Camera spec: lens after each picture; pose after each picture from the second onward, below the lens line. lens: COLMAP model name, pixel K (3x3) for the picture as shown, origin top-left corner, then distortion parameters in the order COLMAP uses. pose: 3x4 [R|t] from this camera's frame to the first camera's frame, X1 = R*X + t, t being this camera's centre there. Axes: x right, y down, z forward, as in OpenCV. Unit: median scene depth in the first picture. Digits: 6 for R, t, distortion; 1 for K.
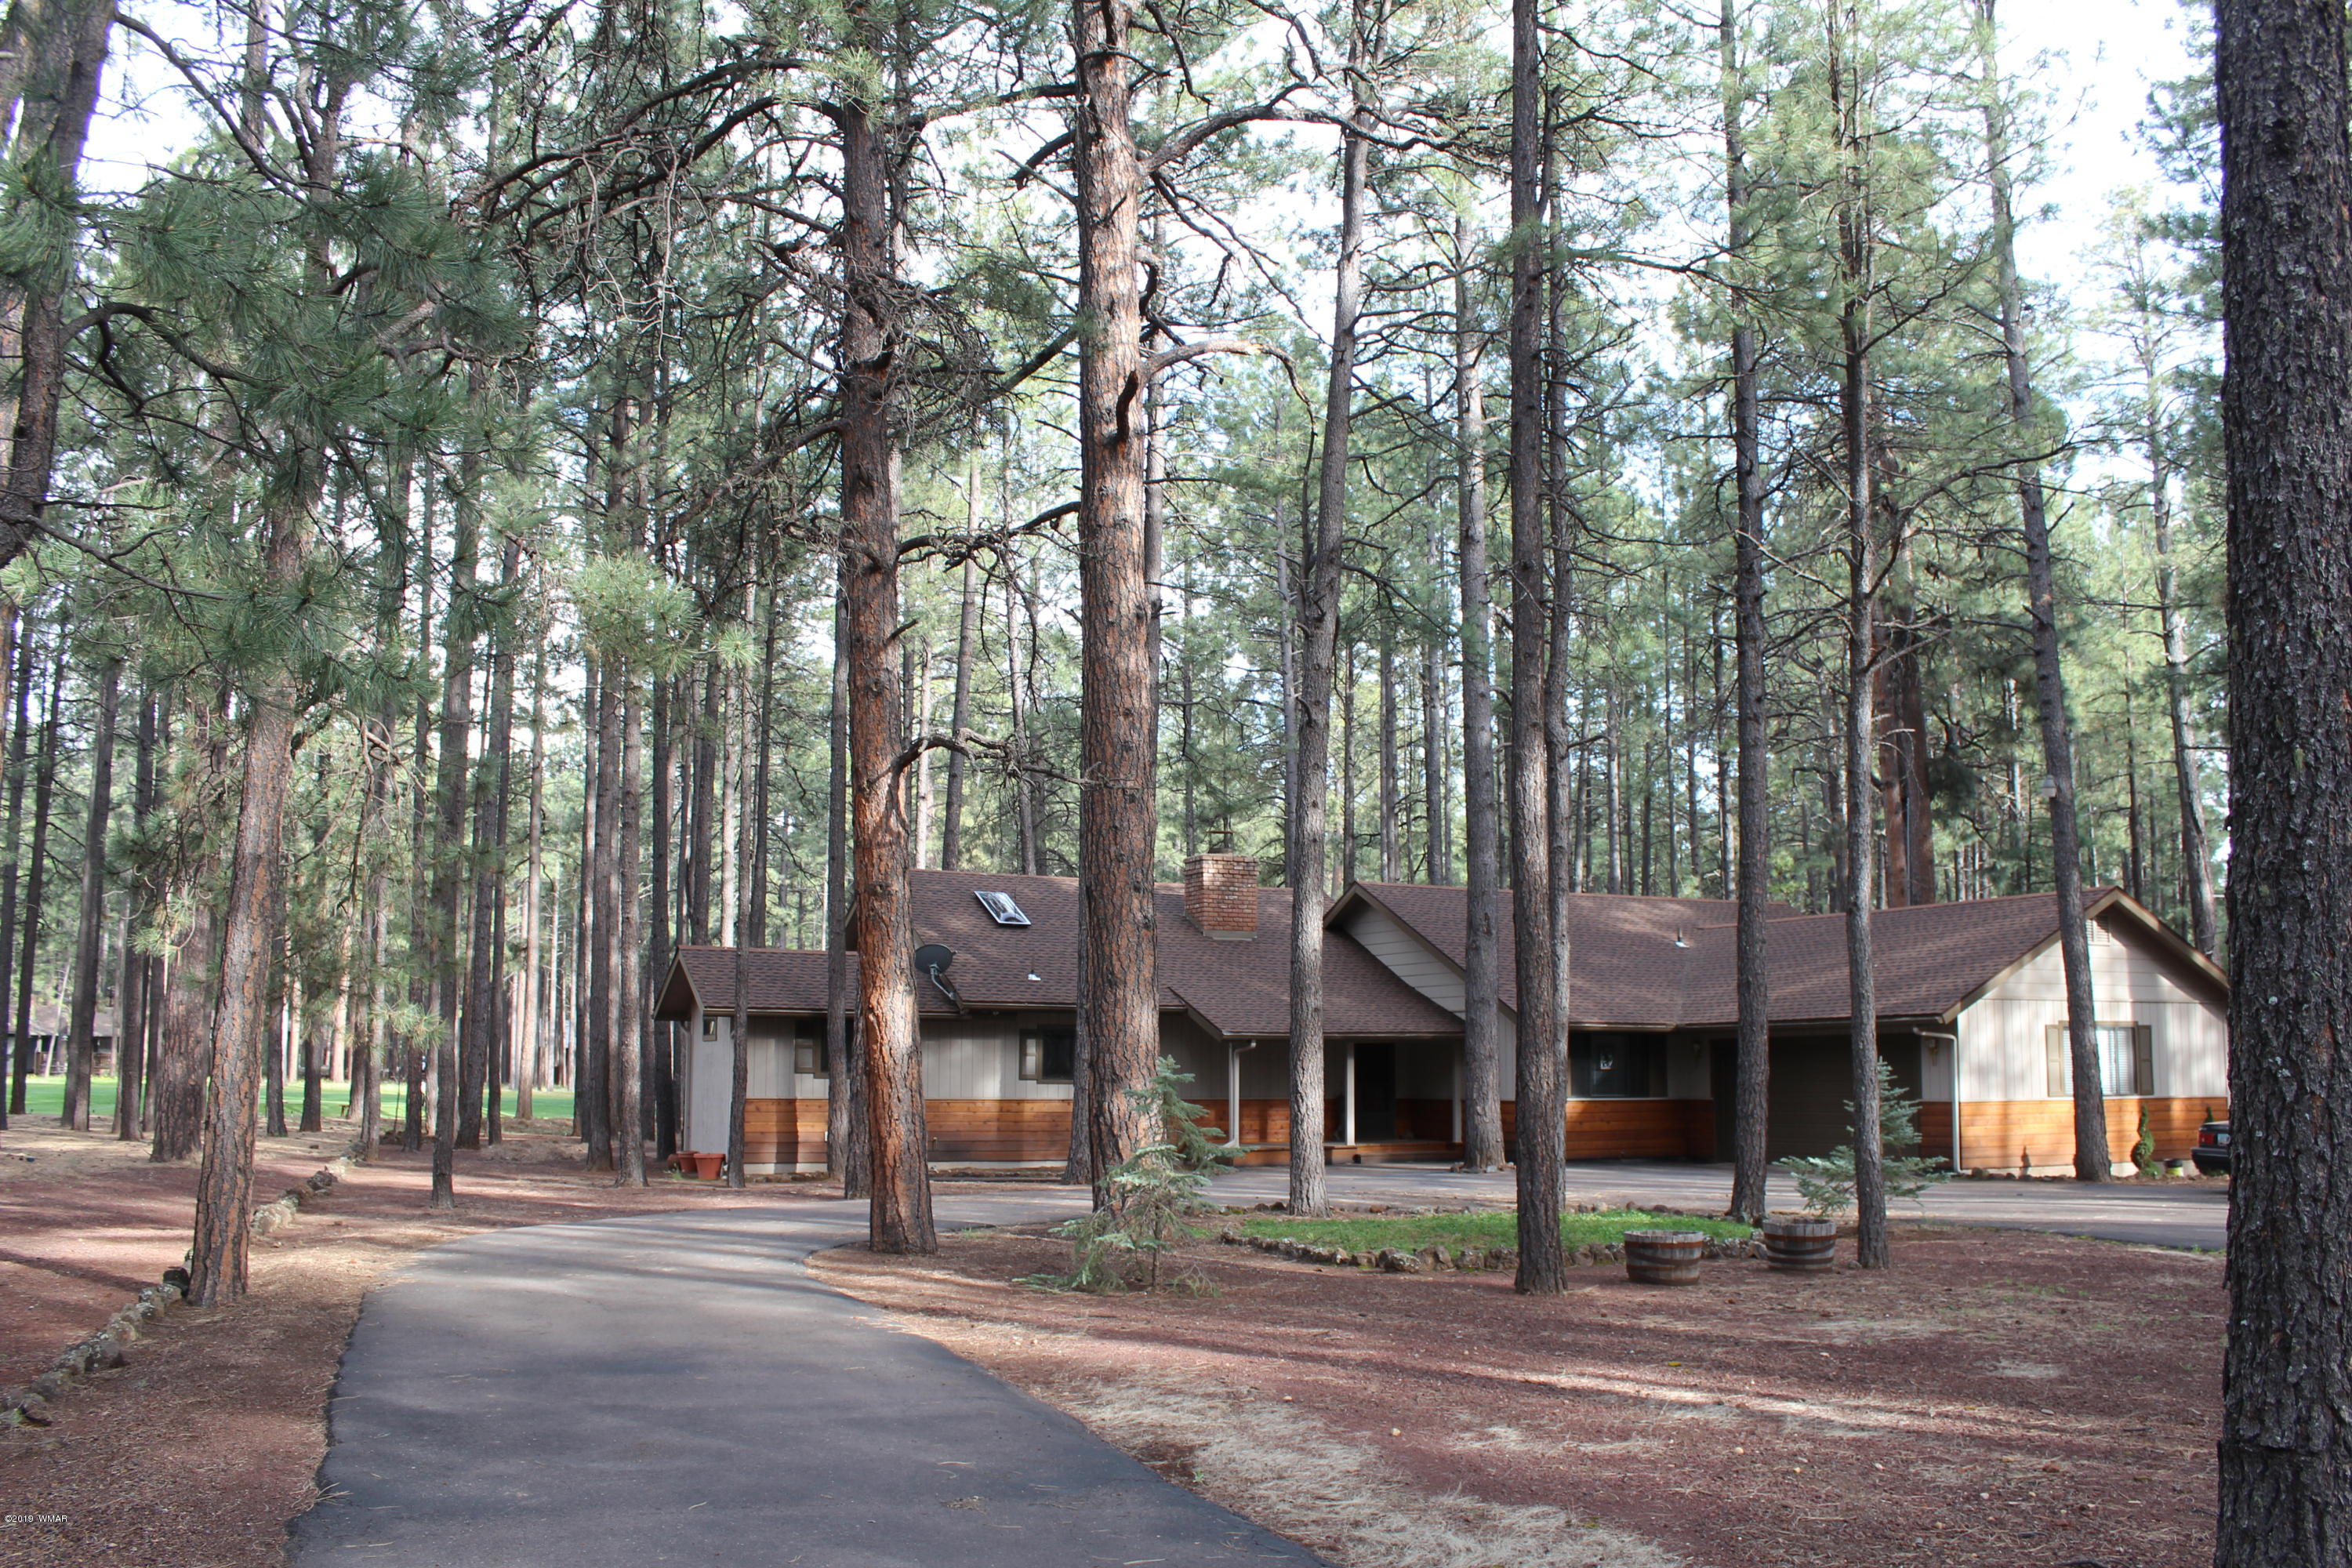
lens RADIAL K [[2145.4, 0, 1176.0], [0, 2145.4, 784.0], [0, 0, 1]] dist [-0.104658, -0.003828]
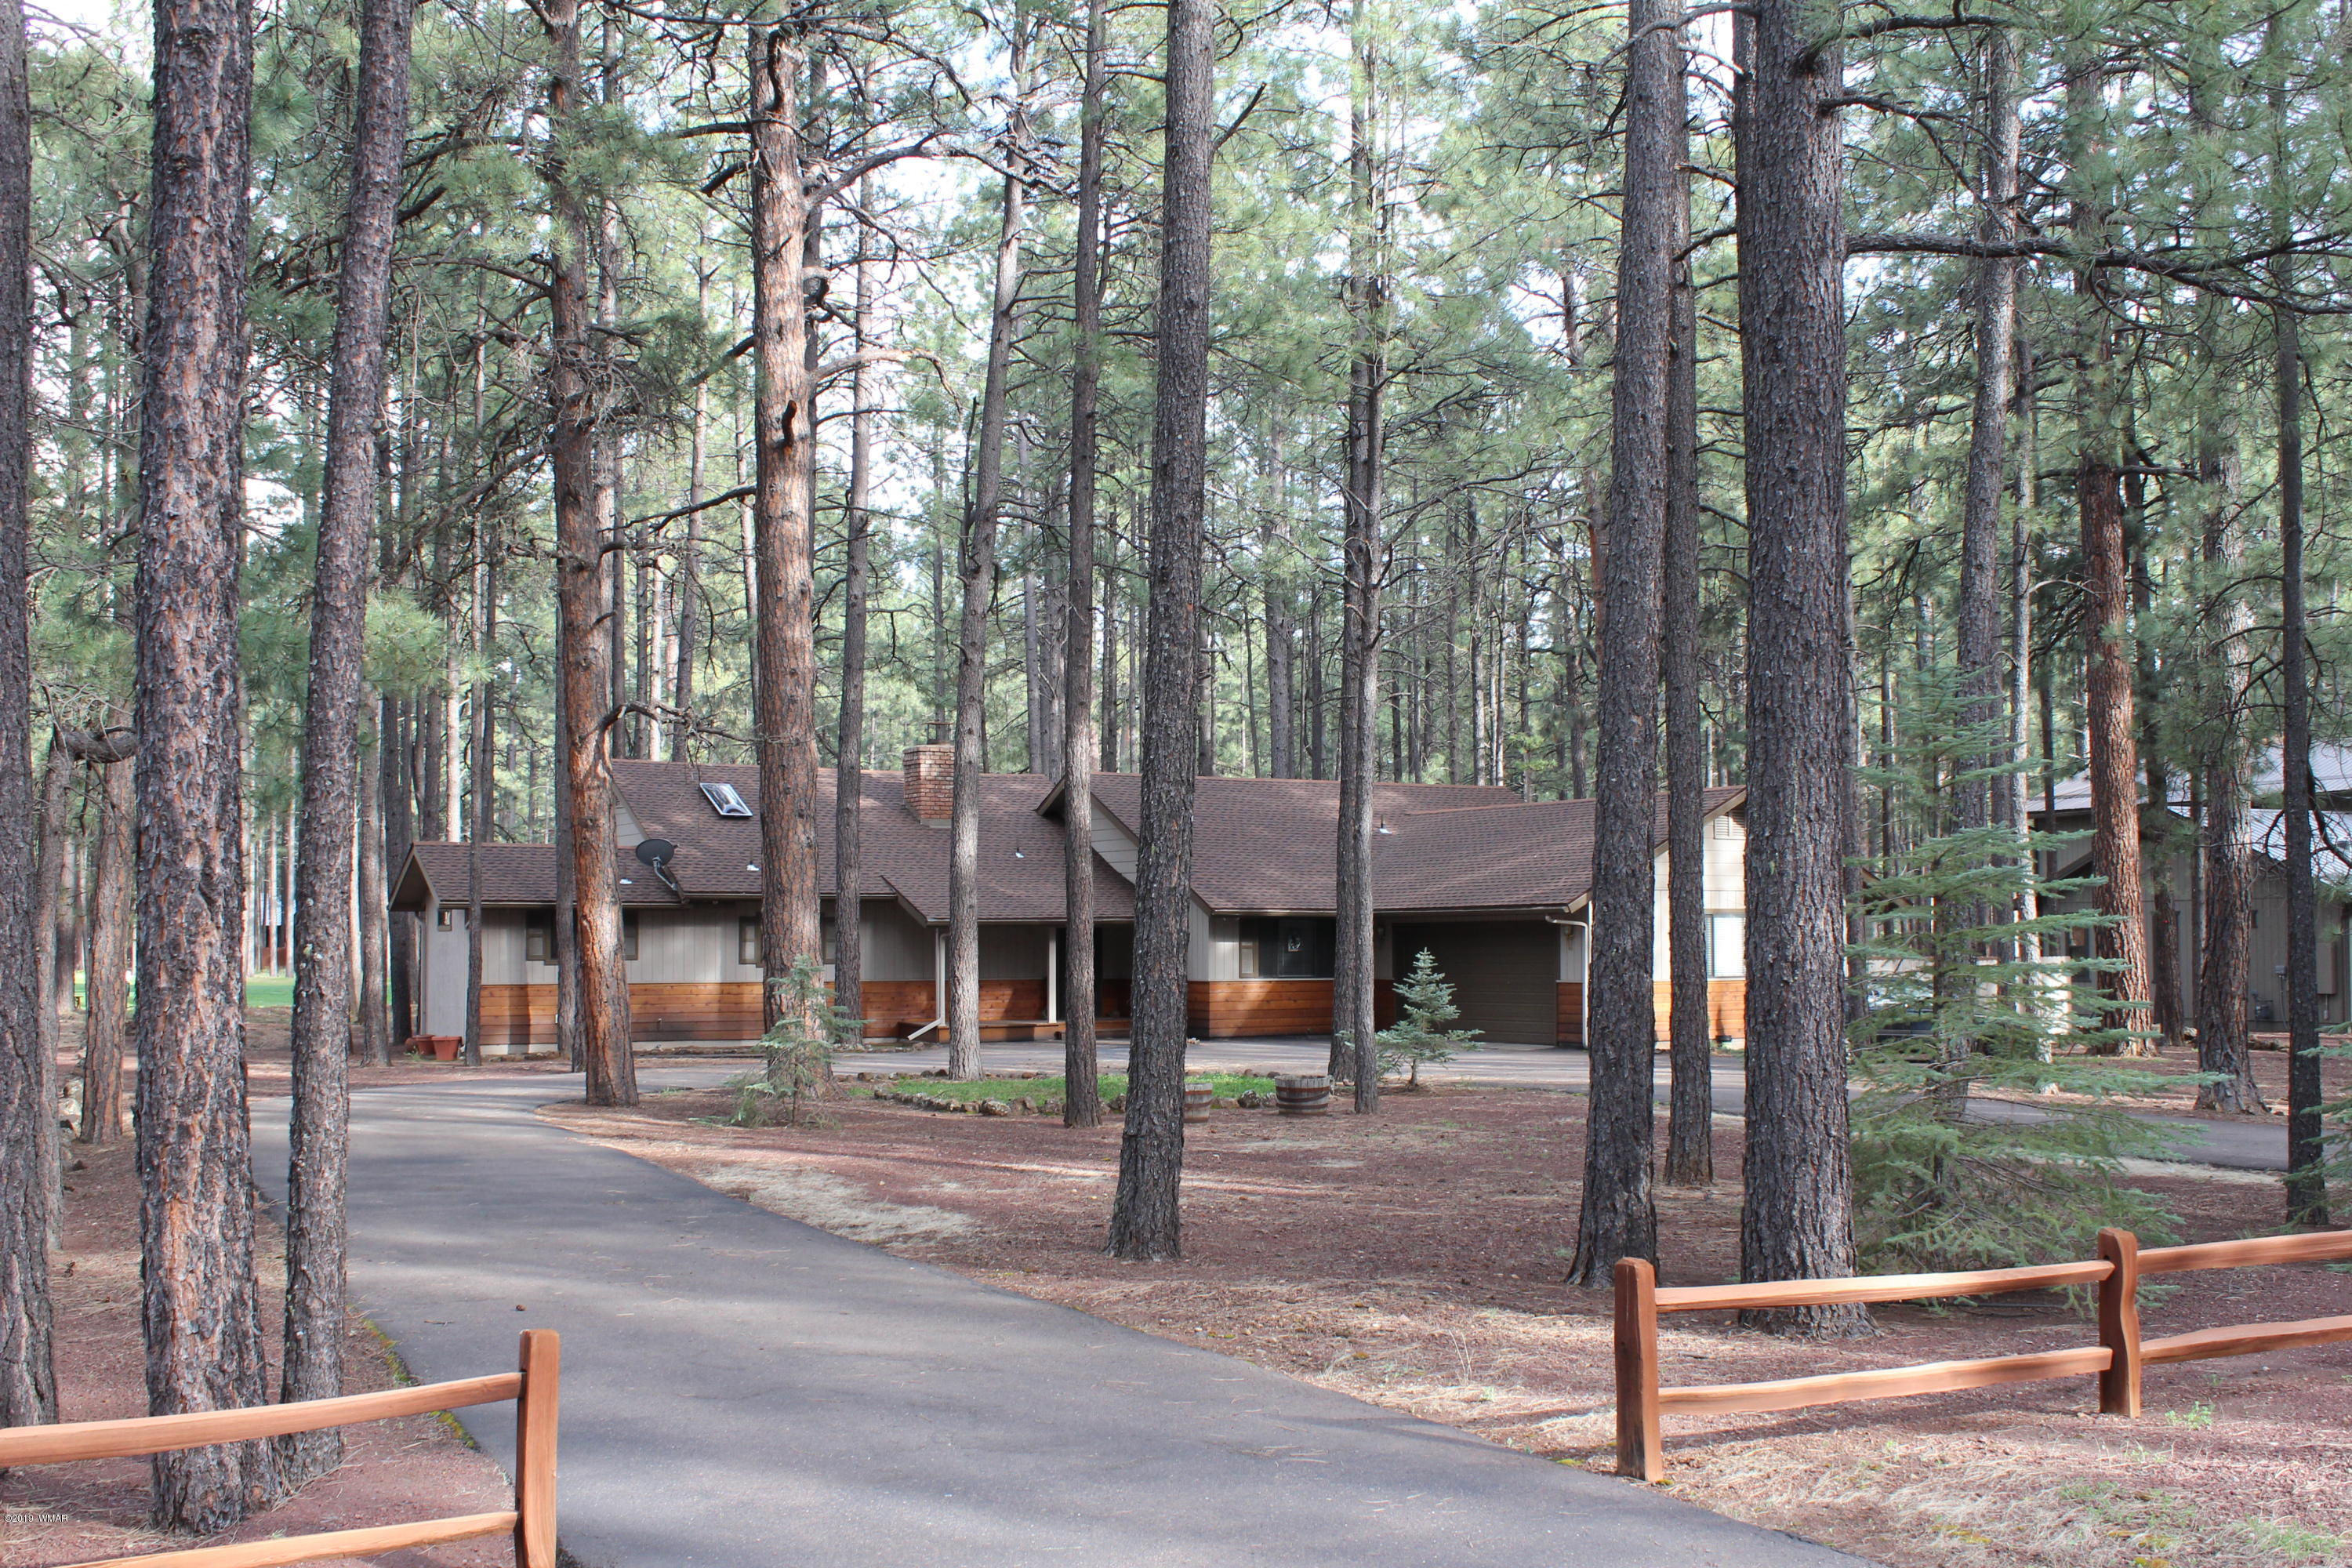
lens RADIAL K [[2758.2, 0, 1176.0], [0, 2758.2, 784.0], [0, 0, 1]] dist [-0.069306, 0.008147]
pose [[0.998431, -0.004342, 0.055823, 0.101573], [-0.000001, 0.996987, 0.077564, -0.086416], [-0.055992, -0.077442, 0.995423, -0.553802]]
